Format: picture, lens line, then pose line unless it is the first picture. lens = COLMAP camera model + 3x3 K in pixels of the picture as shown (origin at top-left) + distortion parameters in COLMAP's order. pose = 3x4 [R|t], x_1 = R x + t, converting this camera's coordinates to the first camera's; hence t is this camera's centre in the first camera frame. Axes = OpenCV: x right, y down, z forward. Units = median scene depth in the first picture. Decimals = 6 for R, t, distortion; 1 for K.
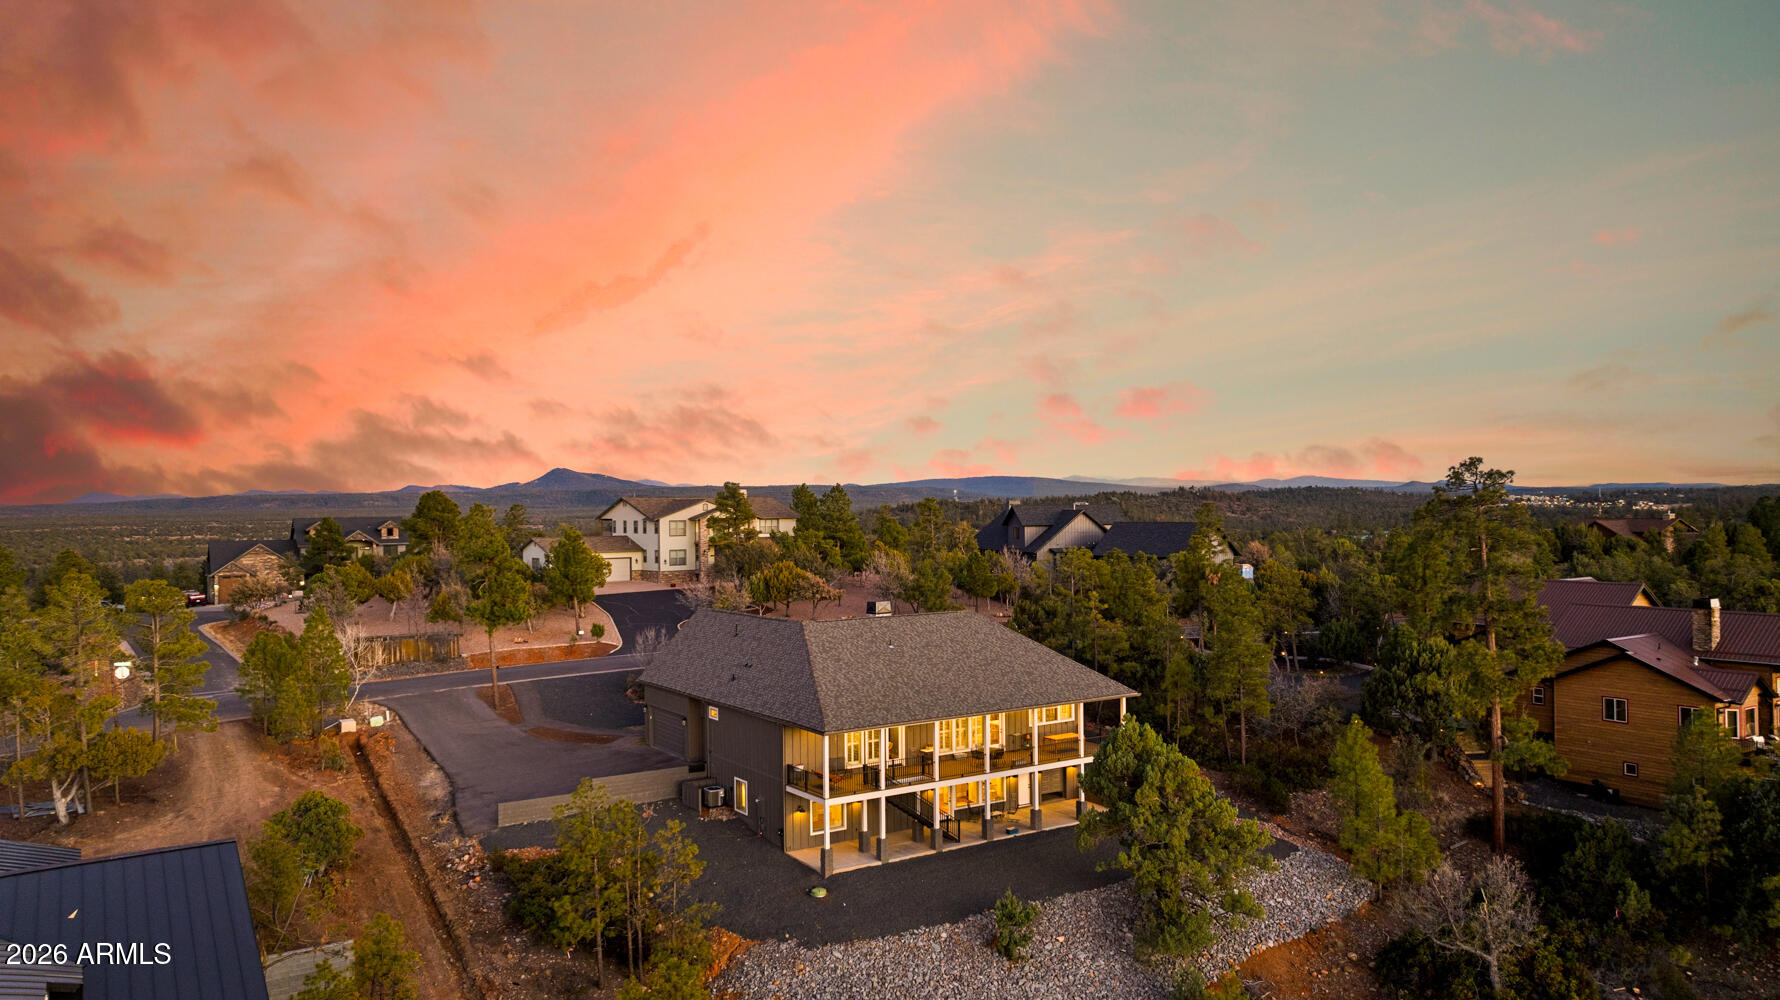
lens RADIAL K [[1216.5, 0, 890.0], [0, 1216.5, 500.0], [0, 0, 1]] dist [-0.009633, -0.000461]
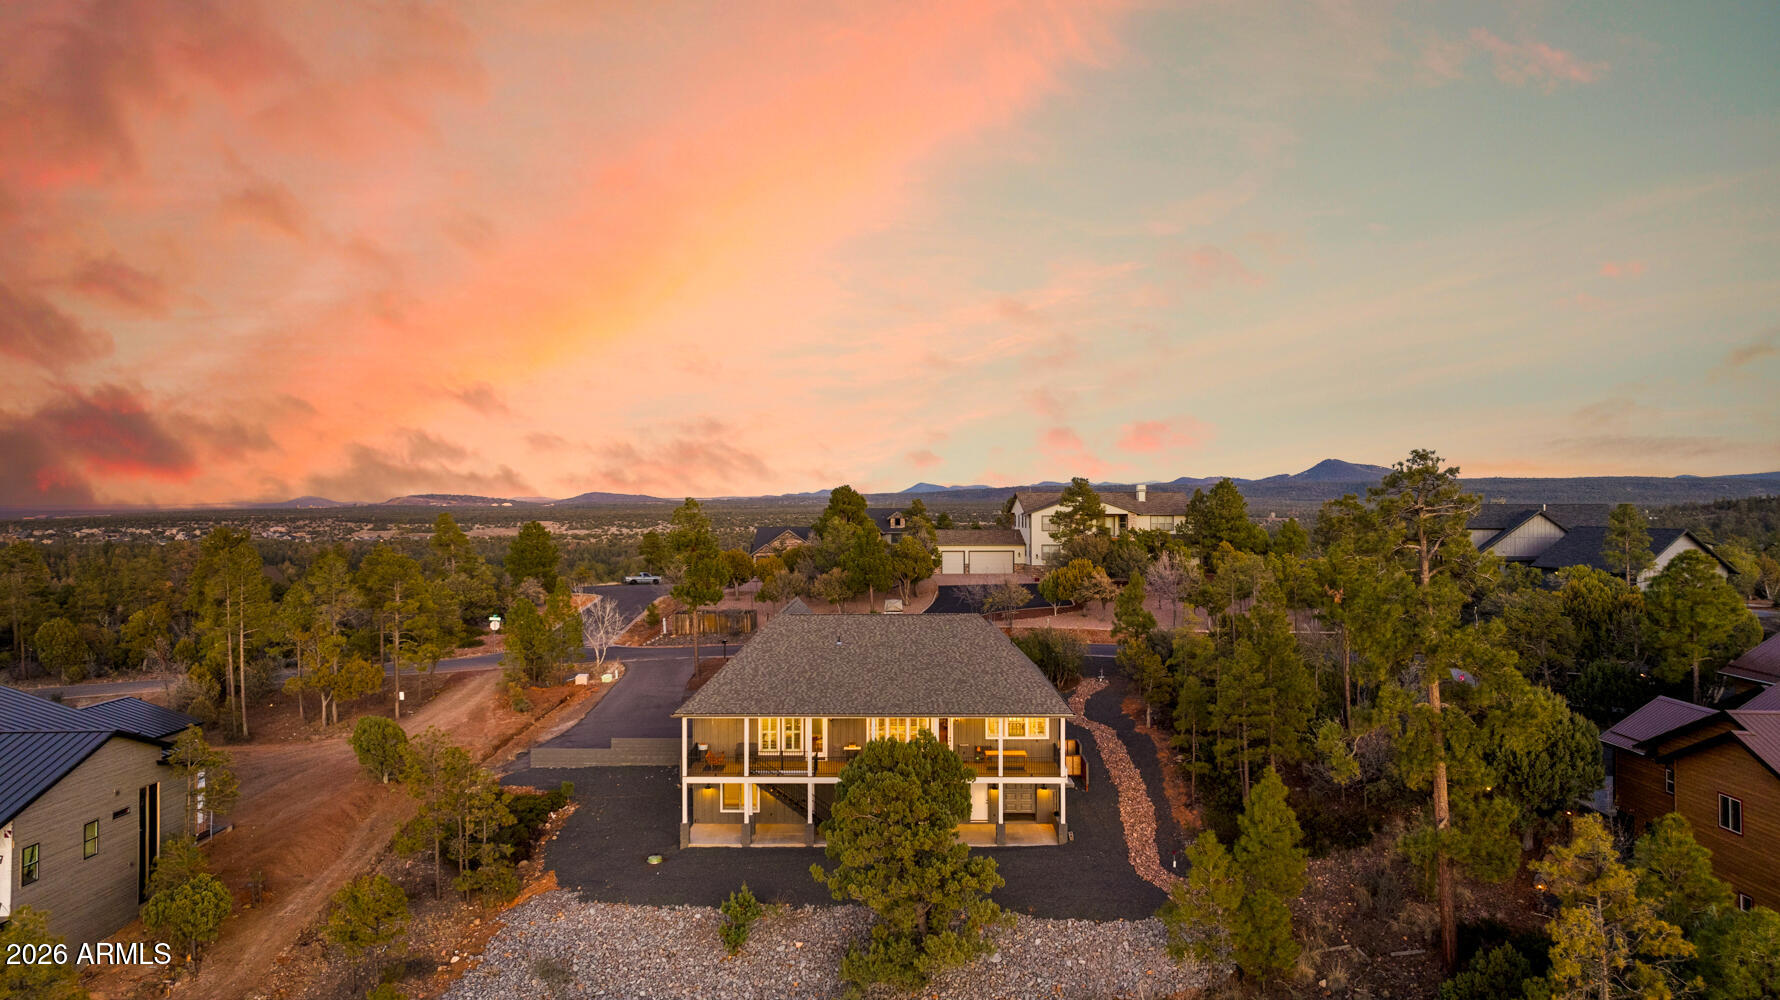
lens RADIAL K [[1216.5, 0, 890.0], [0, 1216.5, 500.0], [0, 0, 1]] dist [-0.009633, -0.000461]
pose [[0.836103, 0.008786, -0.548501, 0.572908], [-0.005227, 0.999954, 0.008049, -0.008232], [0.548547, -0.003863, 0.836111, 0.163048]]
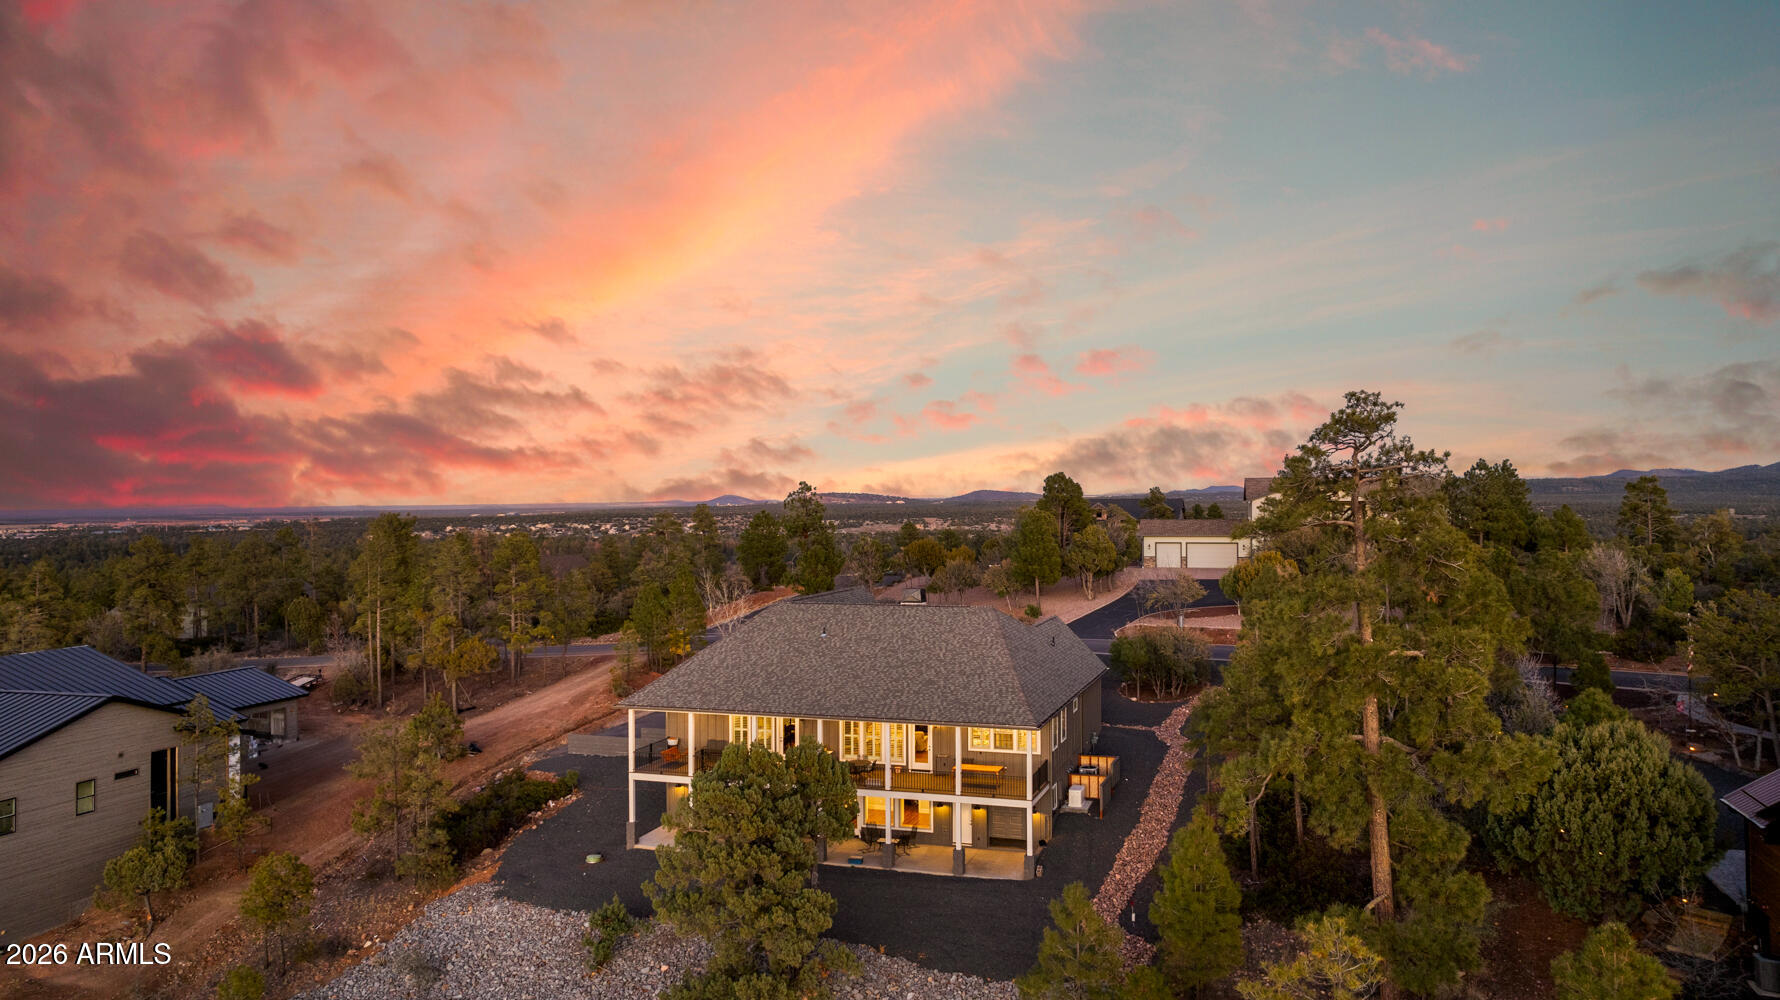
lens RADIAL K [[1216.5, 0, 890.0], [0, 1216.5, 500.0], [0, 0, 1]] dist [-0.009633, -0.000461]
pose [[0.641220, 0.008138, -0.767314, 0.712031], [0.001534, 0.999928, 0.011887, 0.006231], [0.767356, -0.008799, 0.641161, 0.429666]]
